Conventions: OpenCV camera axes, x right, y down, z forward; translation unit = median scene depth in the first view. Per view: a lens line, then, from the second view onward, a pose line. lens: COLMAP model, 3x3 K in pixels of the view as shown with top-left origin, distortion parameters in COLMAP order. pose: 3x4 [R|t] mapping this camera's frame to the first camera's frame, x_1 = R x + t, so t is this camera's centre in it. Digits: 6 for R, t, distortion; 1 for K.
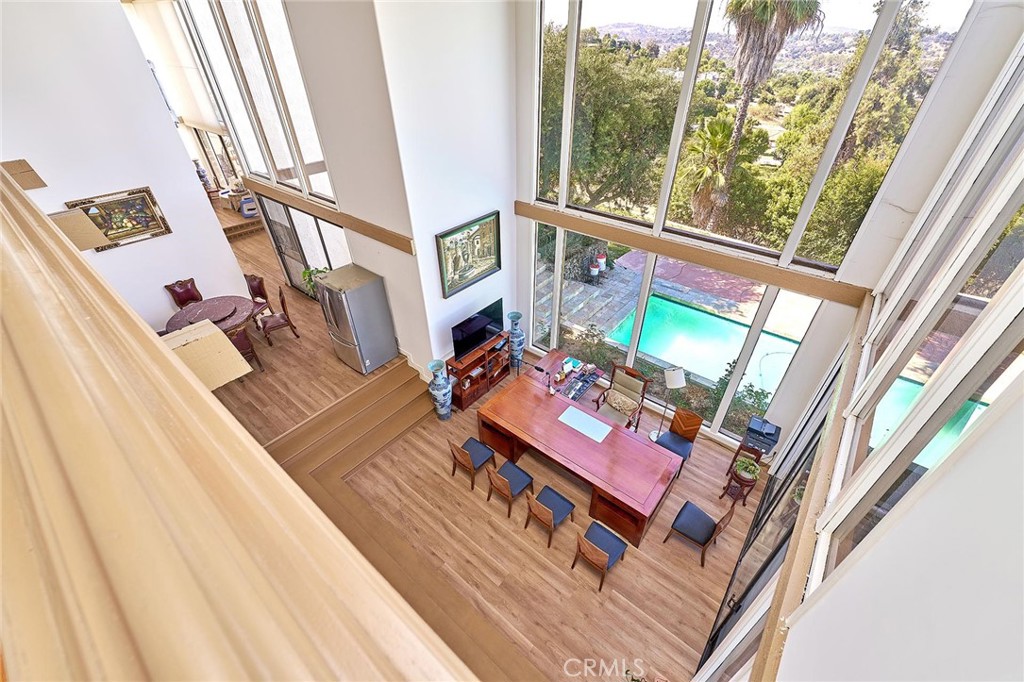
lens RADIAL K [[414.5, 0, 513.0], [0, 414.5, 344.3], [0, 0, 1]] dist [-0.000605, 0.000076]
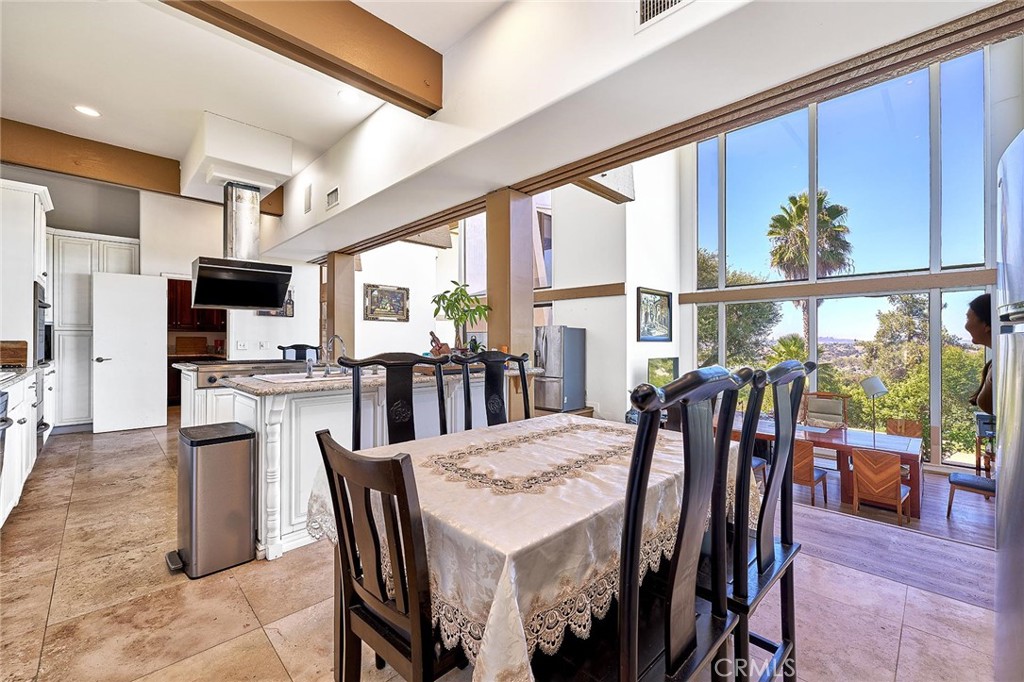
lens RADIAL K [[422.2, 0, 523.4], [0, 422.2, 338.0], [0, 0, 1]] dist [0.001468, 0.000464]
pose [[0.995482, 0.011284, -0.094273, -0.382941], [-0.066154, 0.794662, -0.603437, 0.648634], [0.068106, 0.606947, 0.791818, -0.011258]]
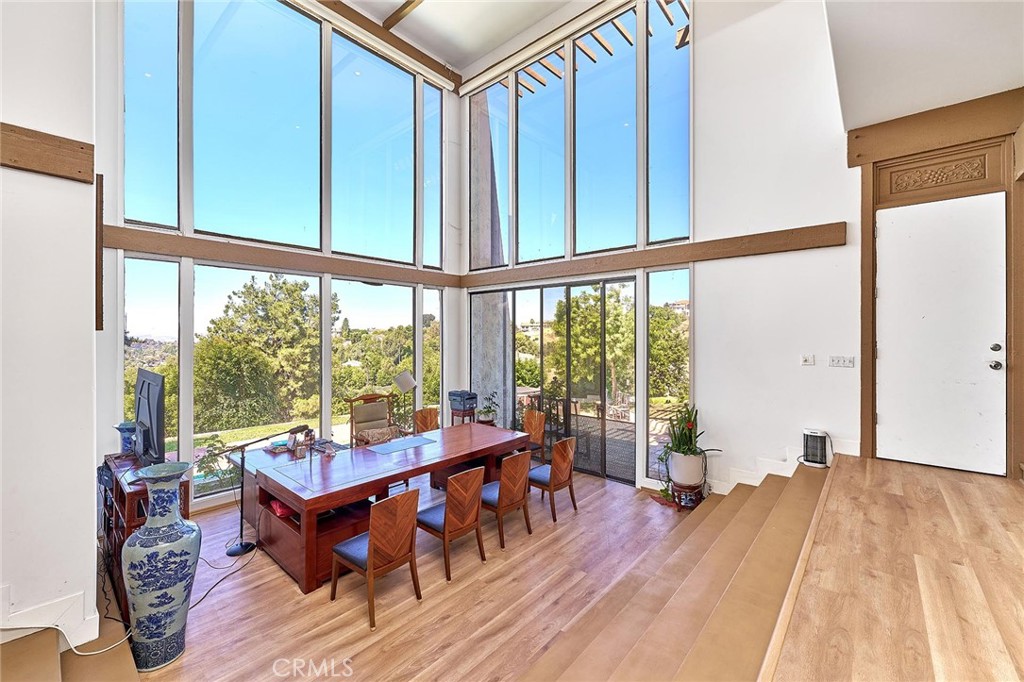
lens RADIAL K [[418.8, 0, 508.4], [0, 418.8, 335.7], [0, 0, 1]] dist [-0.000385, -0.000223]
pose [[0.033776, 0.009502, 0.999384, -0.573437], [0.602487, 0.797639, -0.027946, 0.158516], [-0.797413, 0.603060, 0.021216, 0.654320]]
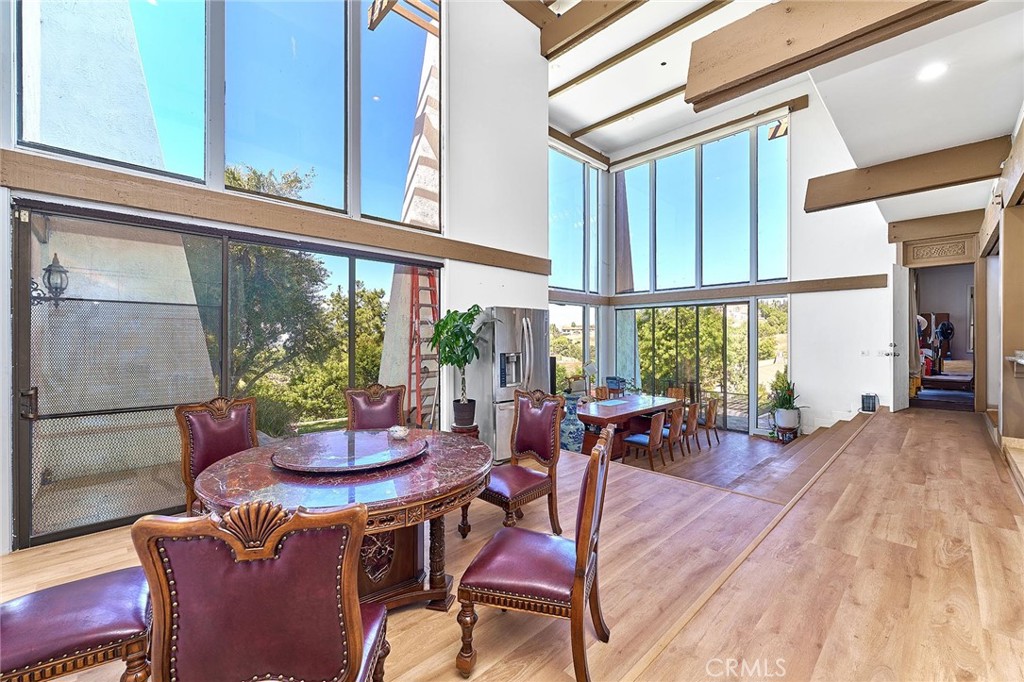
lens RADIAL K [[425.9, 0, 510.6], [0, 425.9, 339.5], [0, 0, 1]] dist [0.001302, 0.000023]
pose [[0.110506, 0.009011, 0.993835, -1.139102], [0.597959, 0.798129, -0.073724, -0.057262], [-0.793873, 0.602419, 0.082810, 0.951366]]
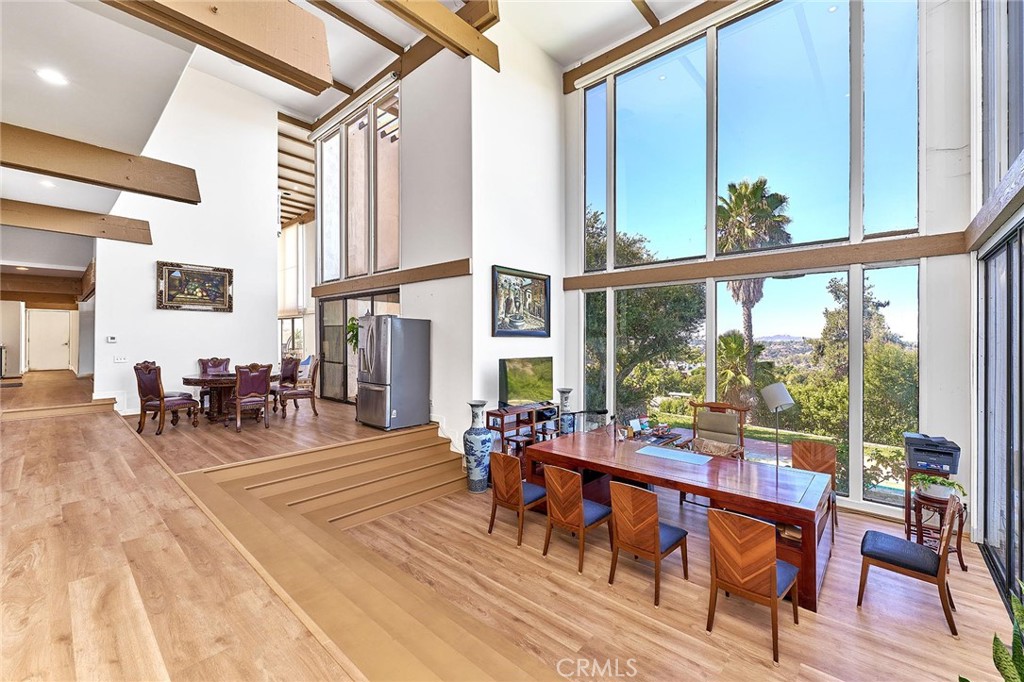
lens RADIAL K [[417.0, 0, 517.7], [0, 417.0, 338.6], [0, 0, 1]] dist [0.000174, 0.000119]
pose [[0.999120, 0.012574, -0.040017, -0.072367], [-0.034115, 0.798663, -0.600810, 0.451452], [0.024405, 0.601647, 0.798389, 0.254760]]
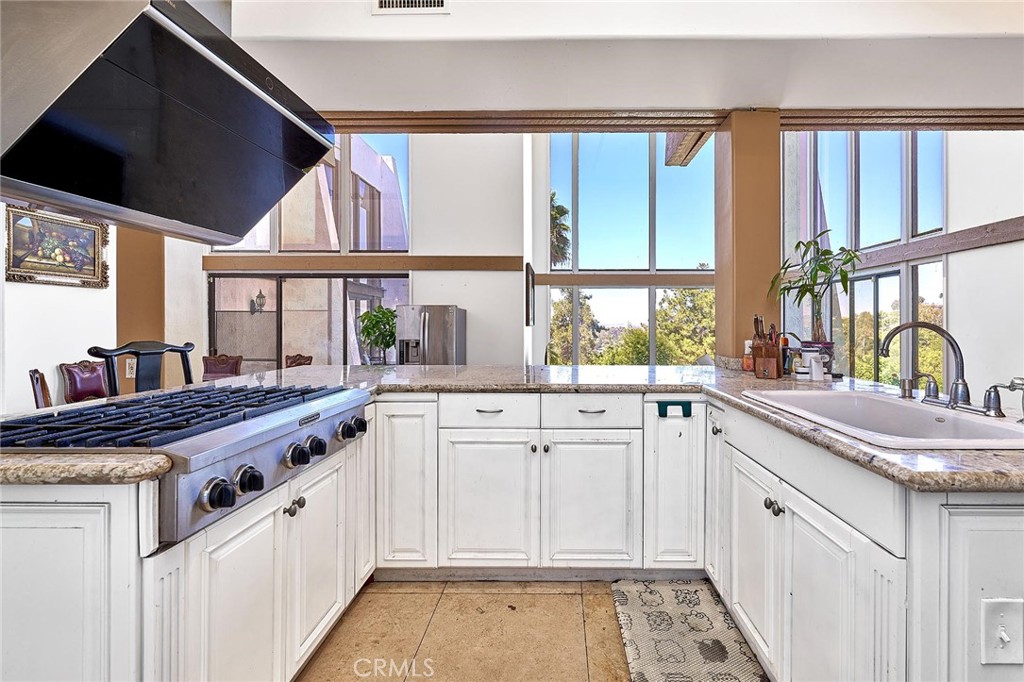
lens RADIAL K [[458.0, 0, 551.9], [0, 458.0, 323.8], [0, 0, 1]] dist [0.001659, 0.000099]
pose [[0.783729, 0.011120, 0.621004, -0.831755], [0.366544, 0.798884, -0.476896, 0.456480], [-0.501413, 0.601382, 0.622033, 0.245174]]
